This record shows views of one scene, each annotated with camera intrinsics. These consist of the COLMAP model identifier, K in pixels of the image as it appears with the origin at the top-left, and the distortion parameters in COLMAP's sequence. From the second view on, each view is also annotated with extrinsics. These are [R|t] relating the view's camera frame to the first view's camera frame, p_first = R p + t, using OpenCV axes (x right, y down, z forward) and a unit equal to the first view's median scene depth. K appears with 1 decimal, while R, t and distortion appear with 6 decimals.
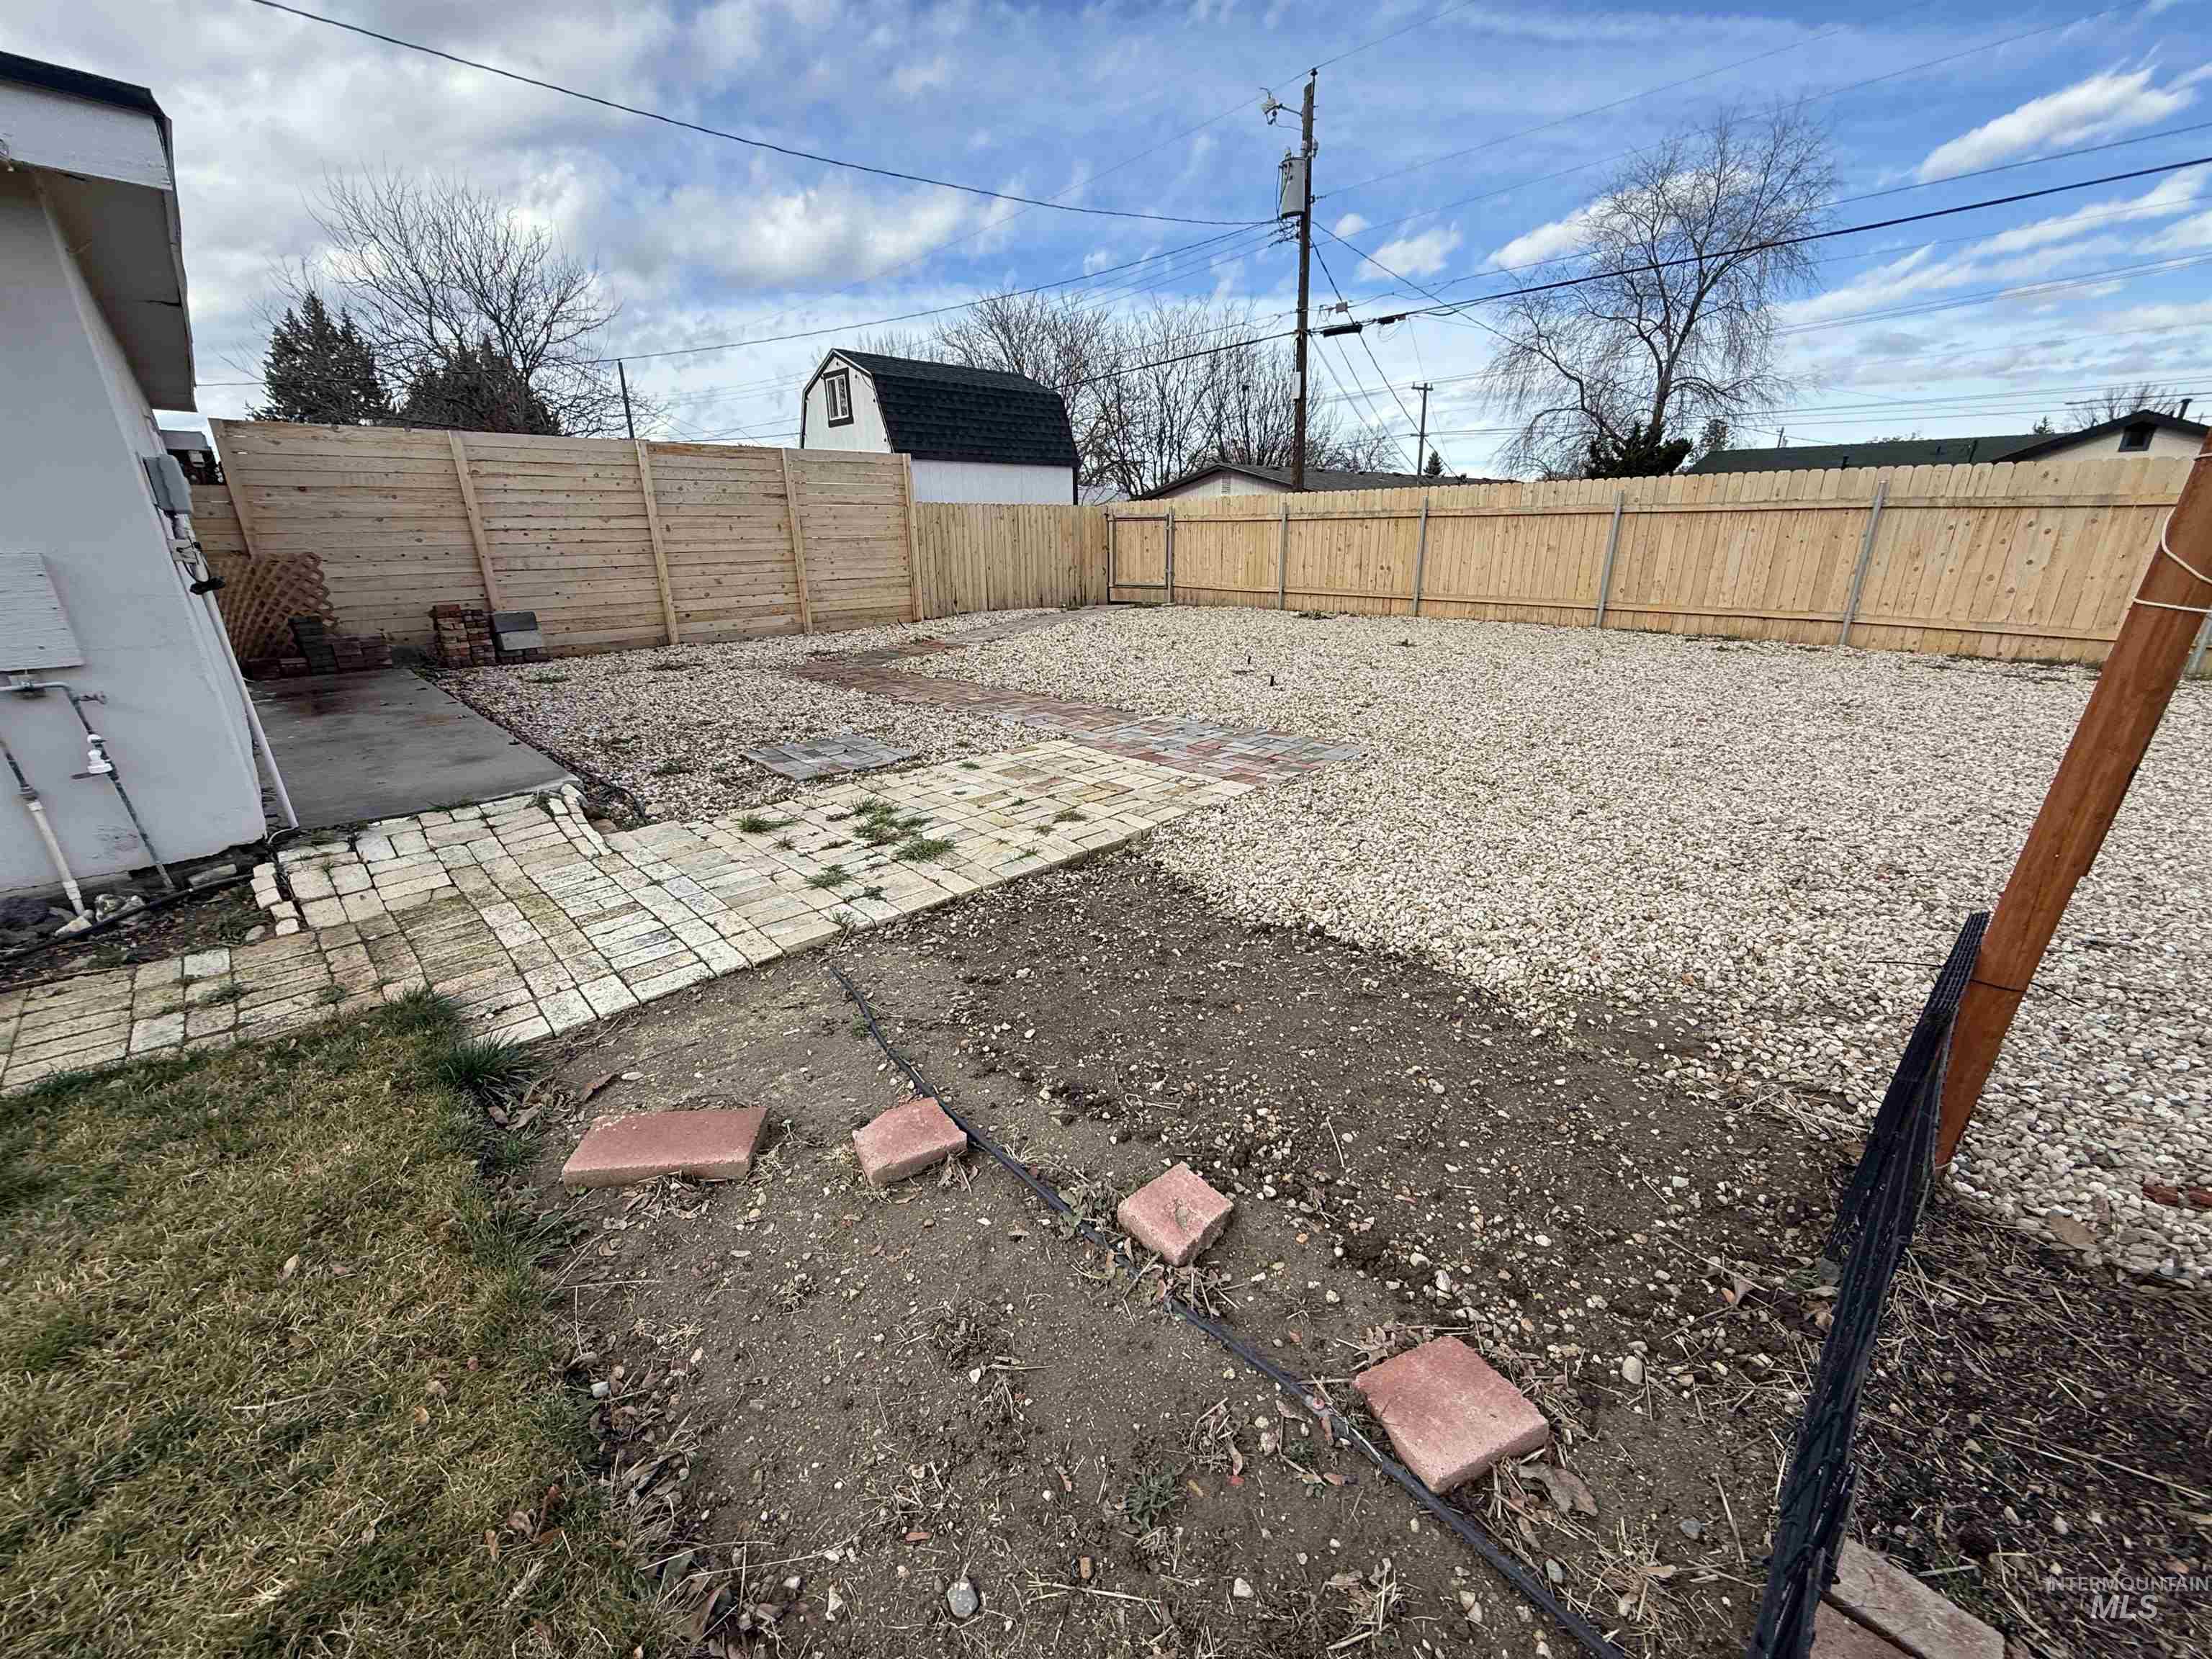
lens RADIAL K [[872.2, 0, 1106.0], [0, 872.2, 829.5], [0, 0, 1]] dist [-0.000569, -0.000128]
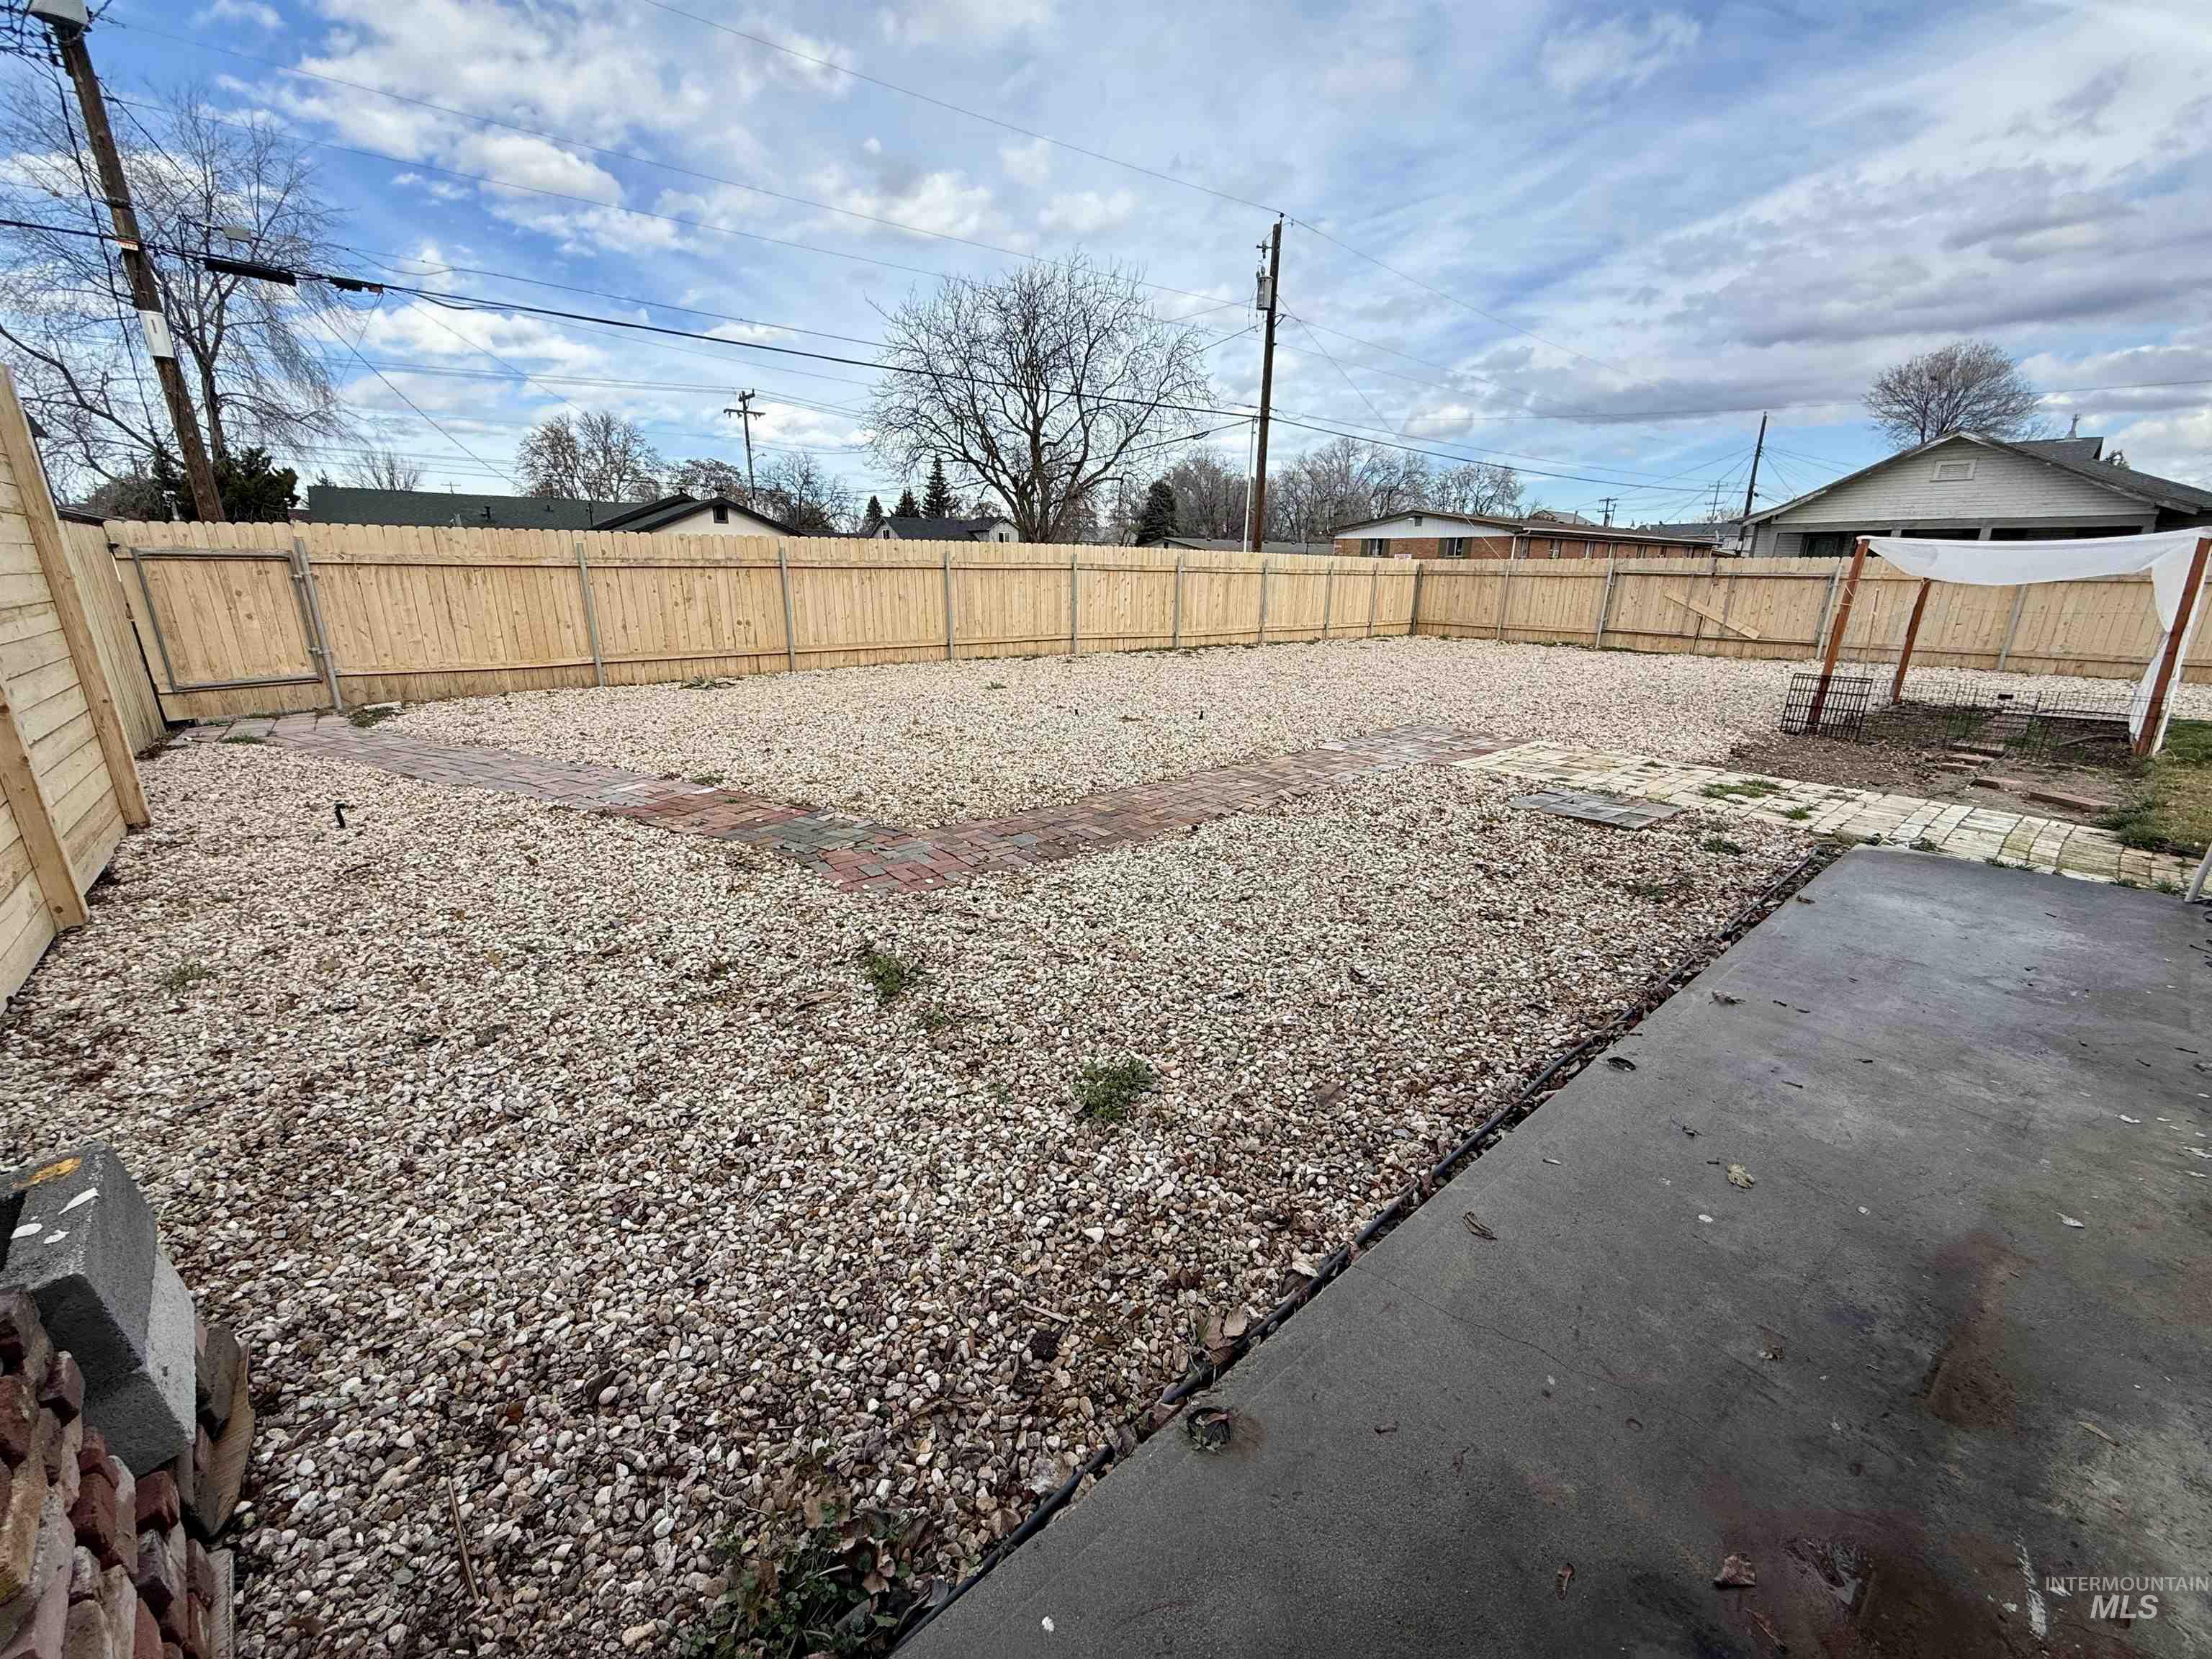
lens RADIAL K [[872.2, 0, 1106.0], [0, 872.2, 829.5], [0, 0, 1]] dist [-0.000569, -0.000128]
pose [[0.082480, -0.273533, 0.958320, -0.648300], [0.317998, 0.918553, 0.234813, -0.239044], [-0.944497, 0.285377, 0.162746, 0.692409]]
